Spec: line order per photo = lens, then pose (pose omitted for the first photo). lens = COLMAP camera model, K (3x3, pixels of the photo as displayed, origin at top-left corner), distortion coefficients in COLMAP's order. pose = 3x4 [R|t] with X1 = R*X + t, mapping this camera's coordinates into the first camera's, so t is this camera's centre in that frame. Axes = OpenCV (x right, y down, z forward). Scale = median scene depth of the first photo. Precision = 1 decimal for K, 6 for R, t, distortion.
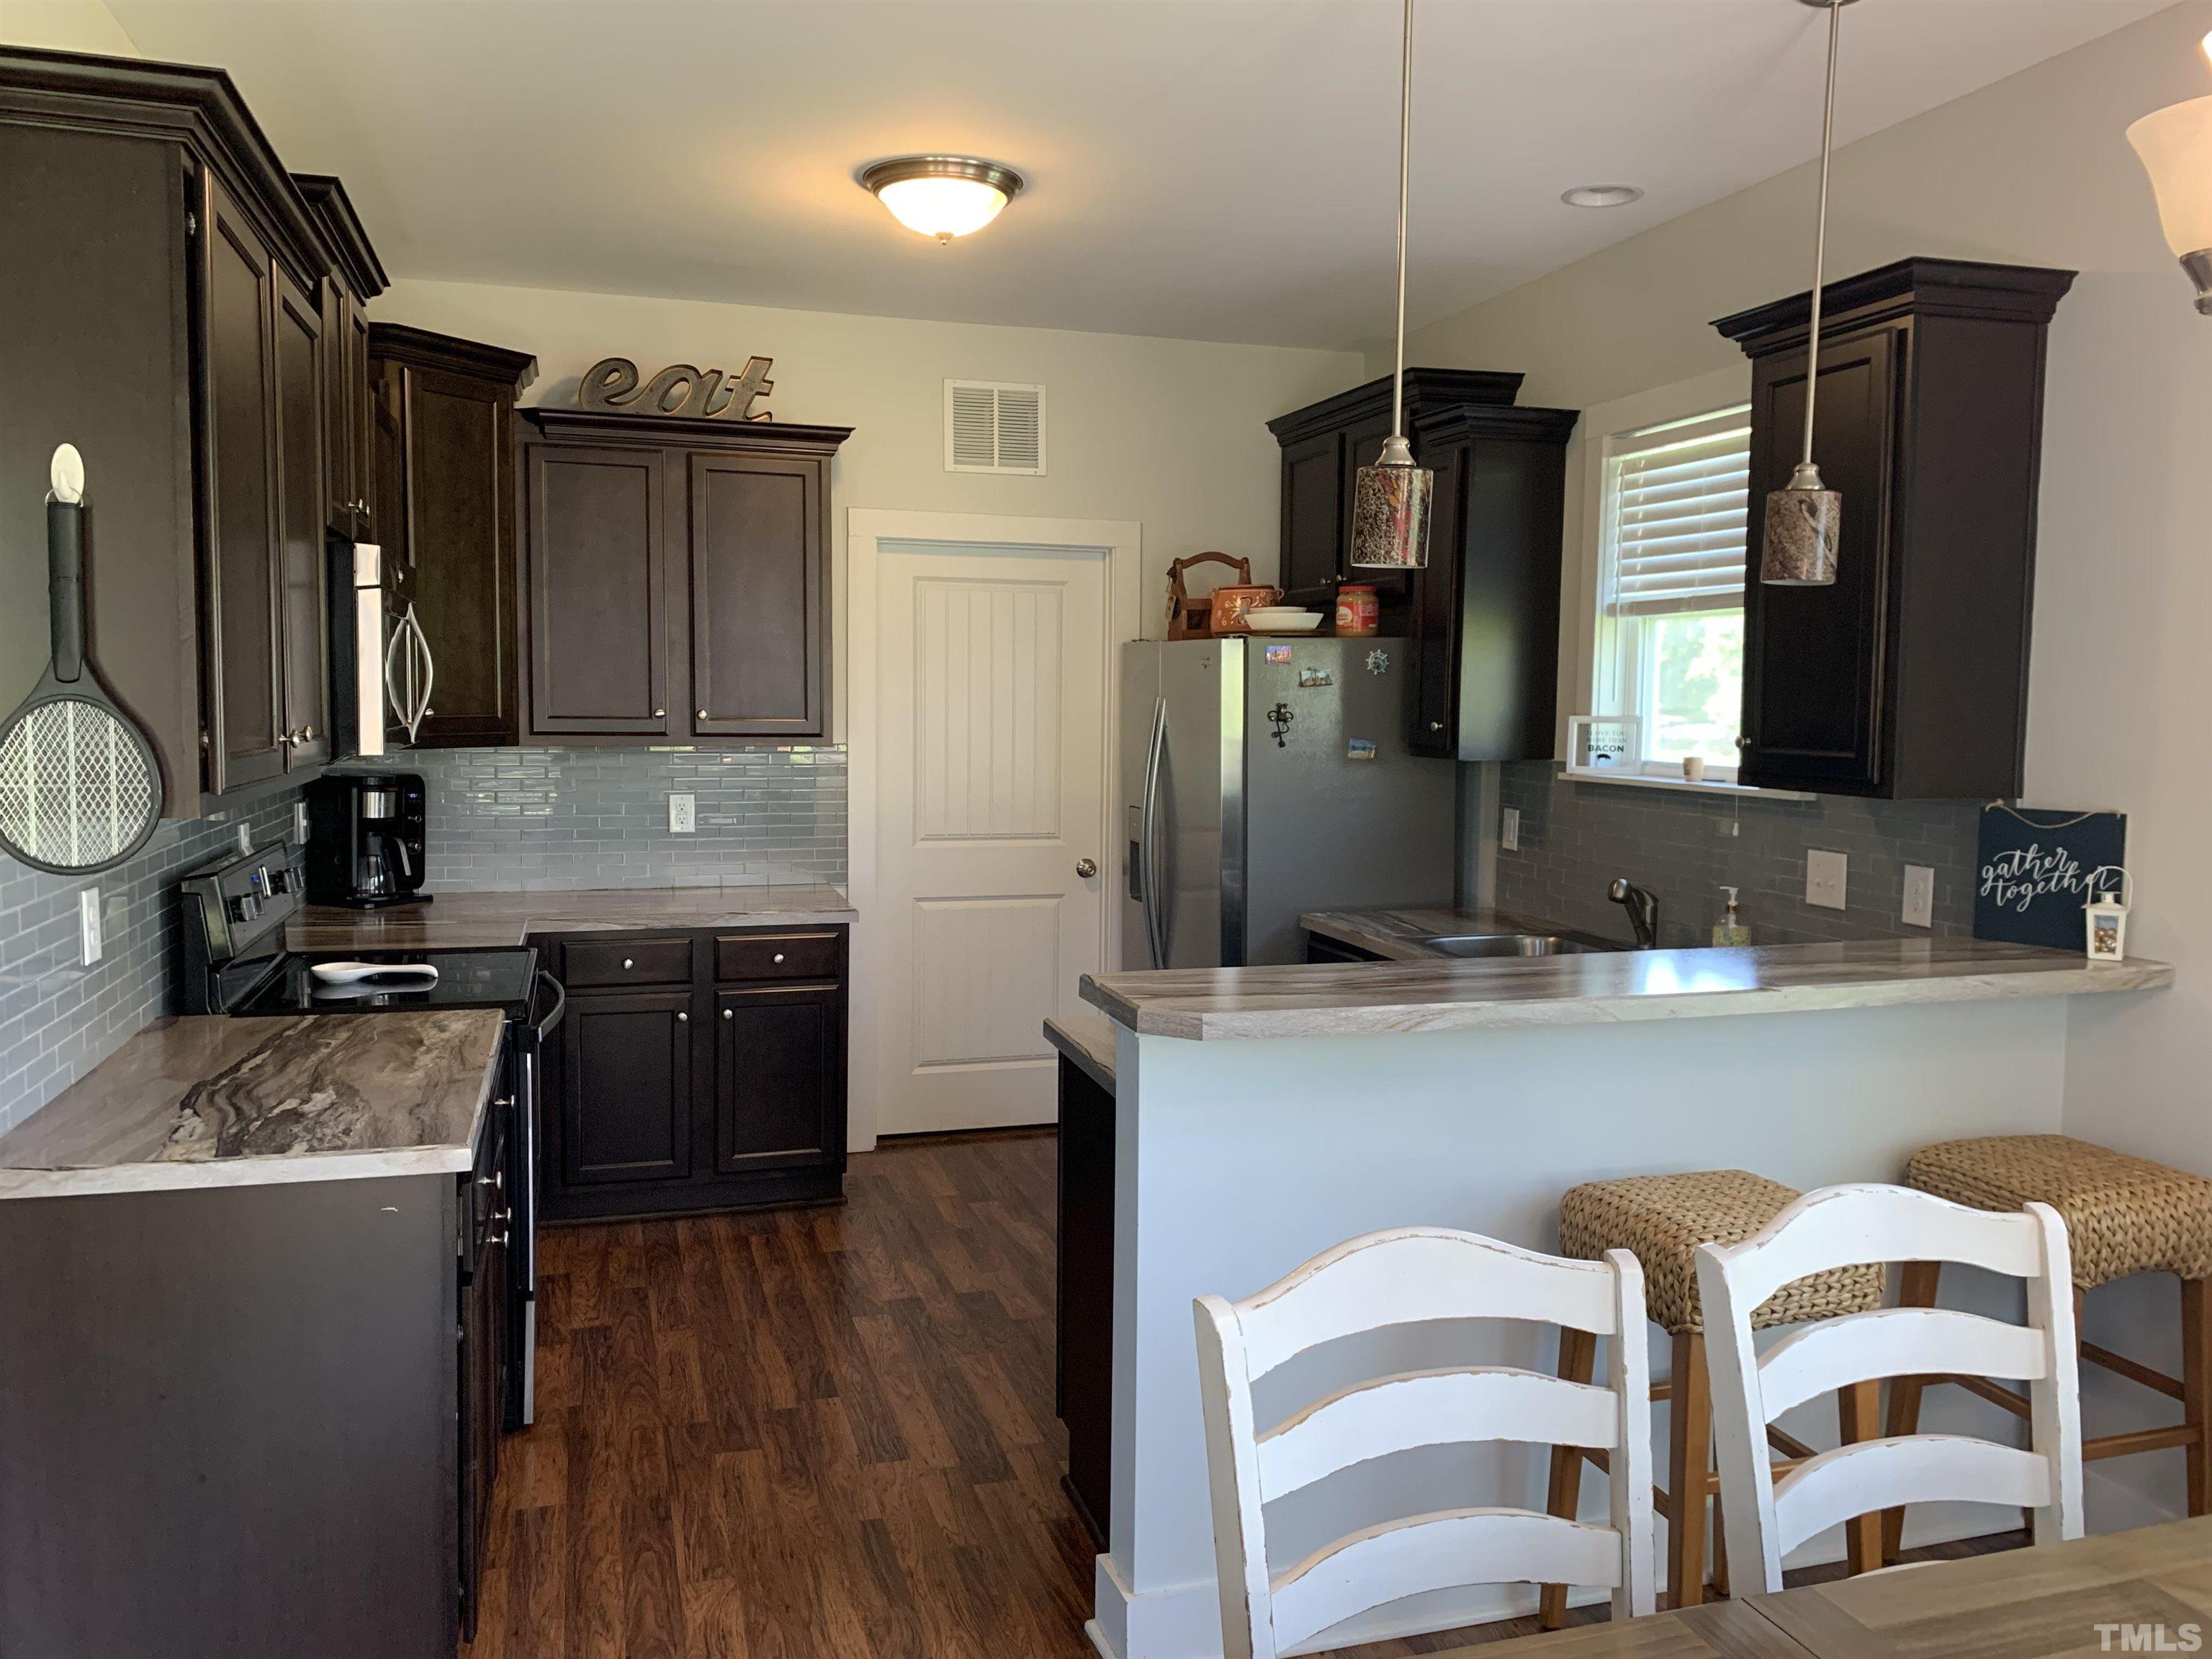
lens RADIAL K [[1687.8, 0, 1124.6], [0, 1687.8, 833.6], [0, 0, 1]] dist [0.072878, -0.109404]
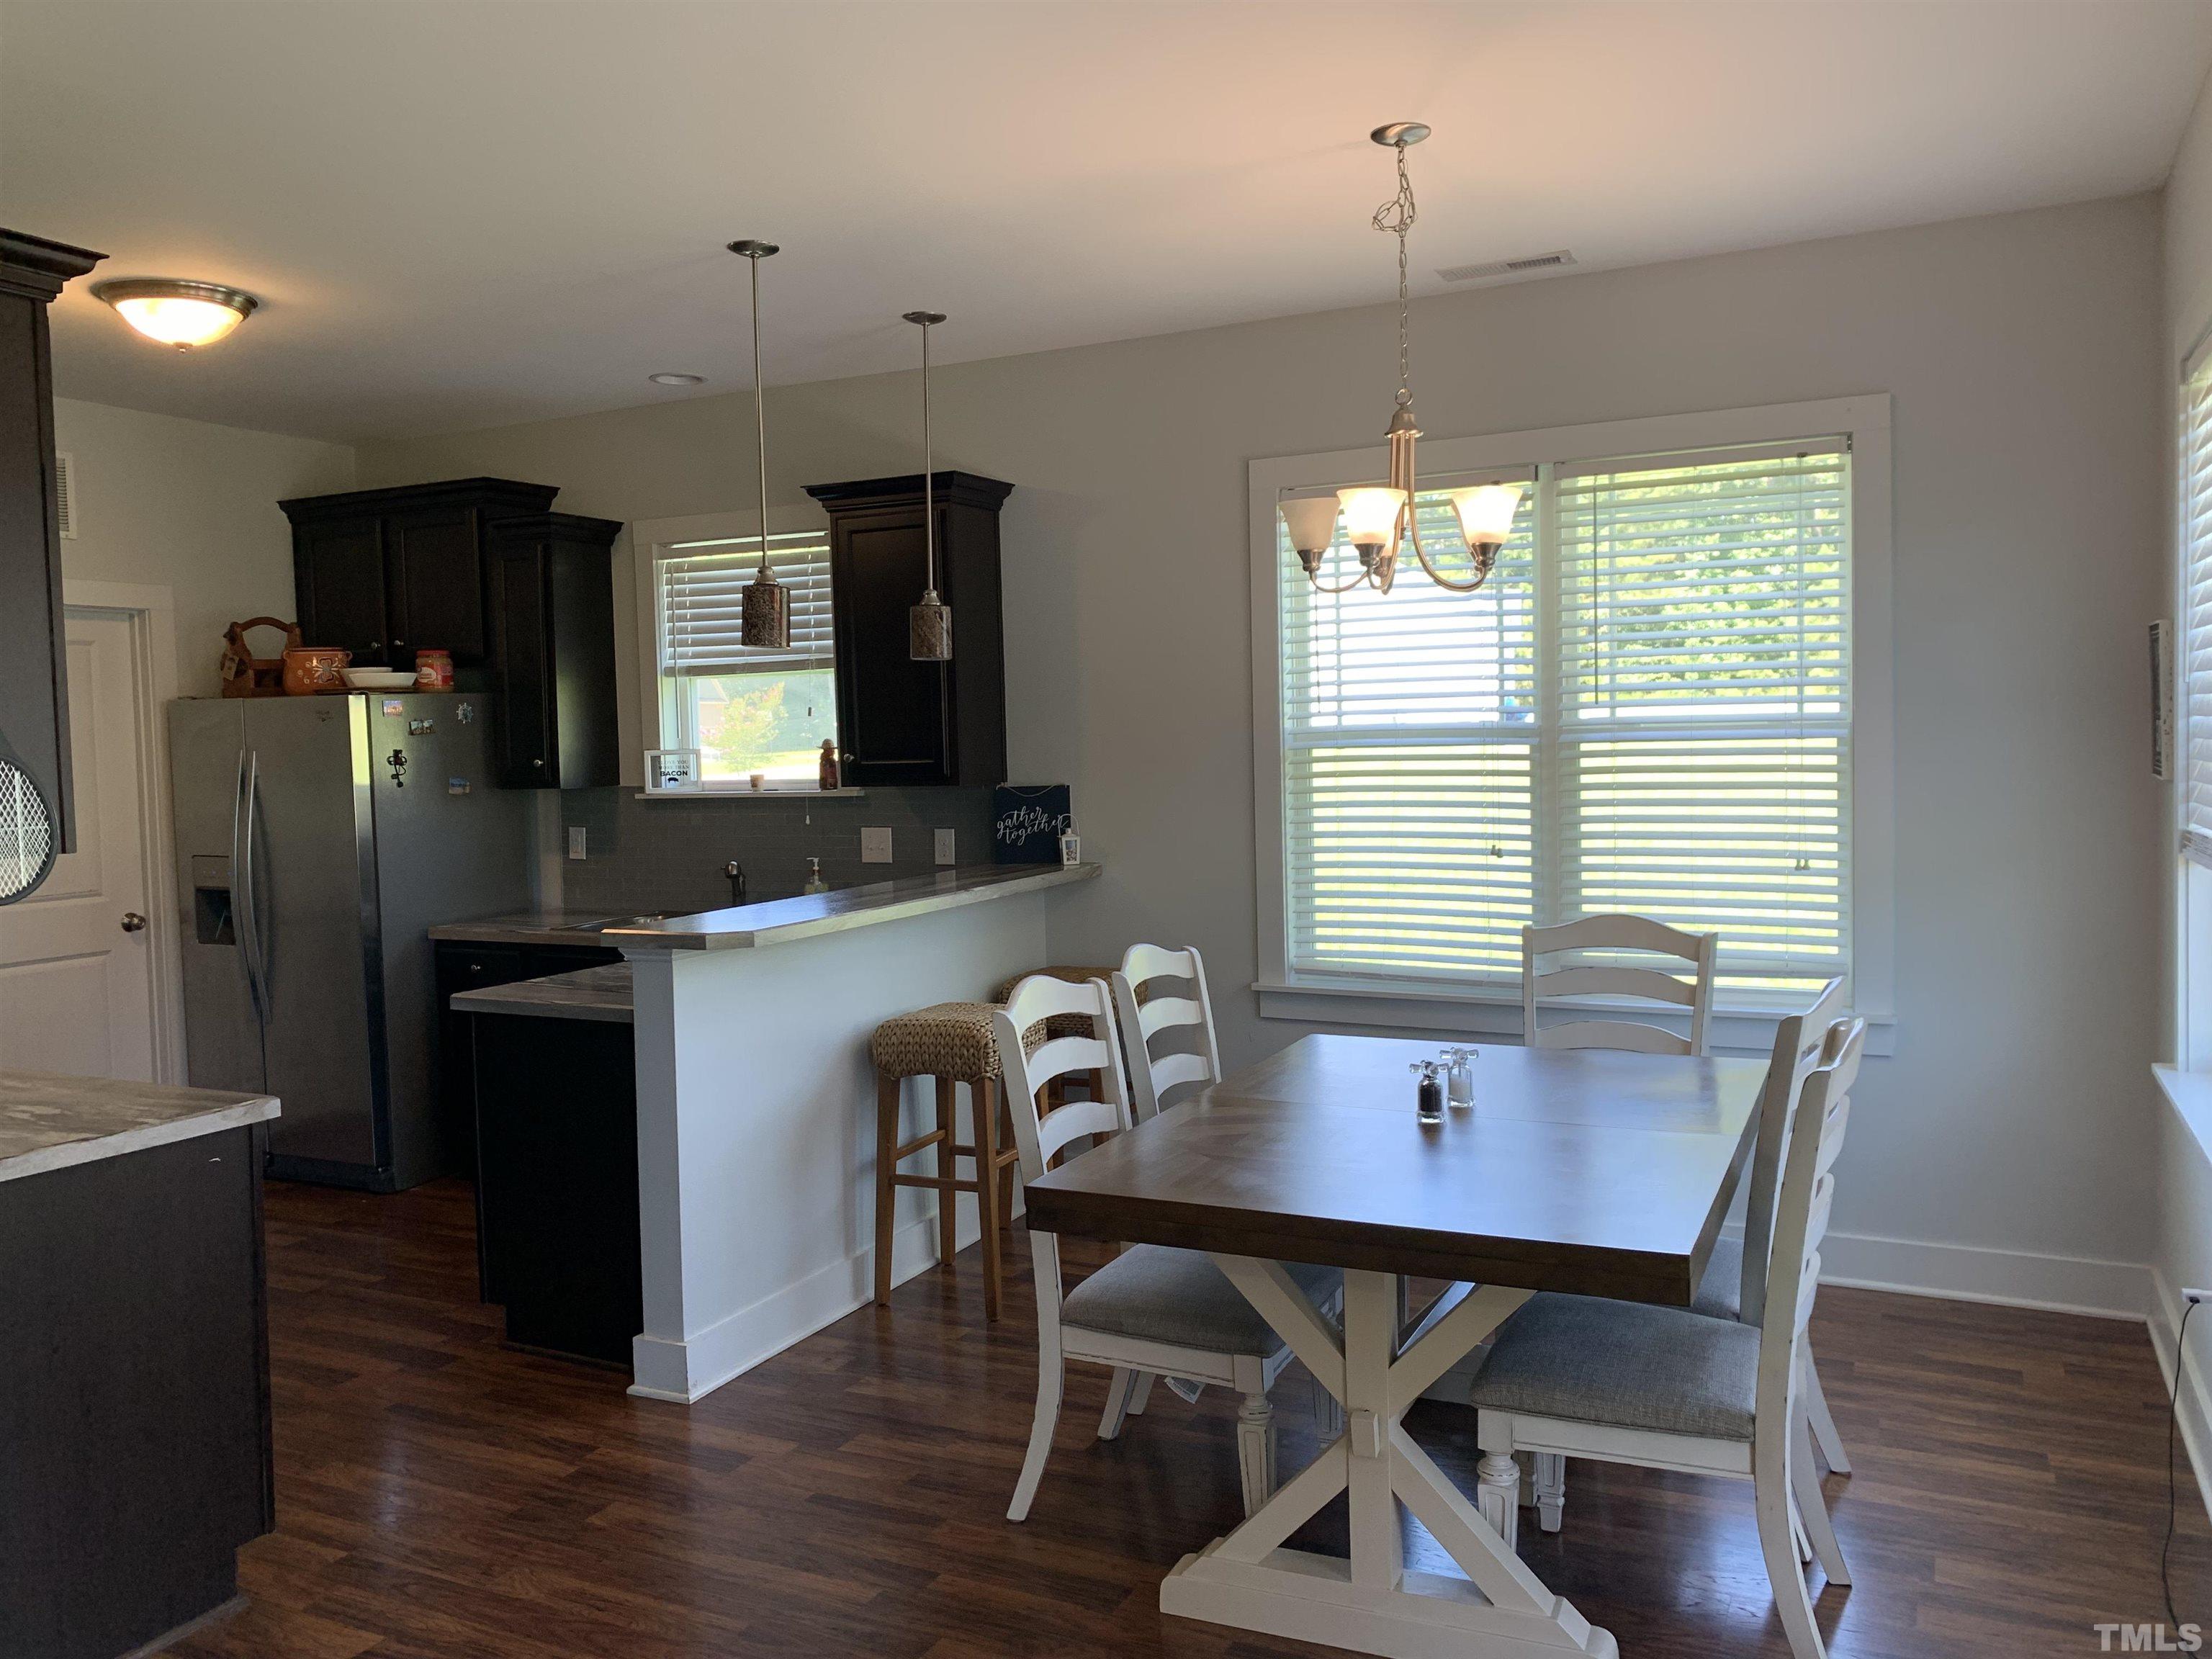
lens RADIAL K [[1687.8, 0, 1102.6], [0, 1687.8, 846.1], [0, 0, 1]] dist [0.072878, -0.109404]
pose [[0.689451, -0.077966, 0.720124, -0.472125], [0.095165, 0.995322, 0.016649, 0.018175], [-0.718053, 0.057051, 0.693646, -0.187720]]
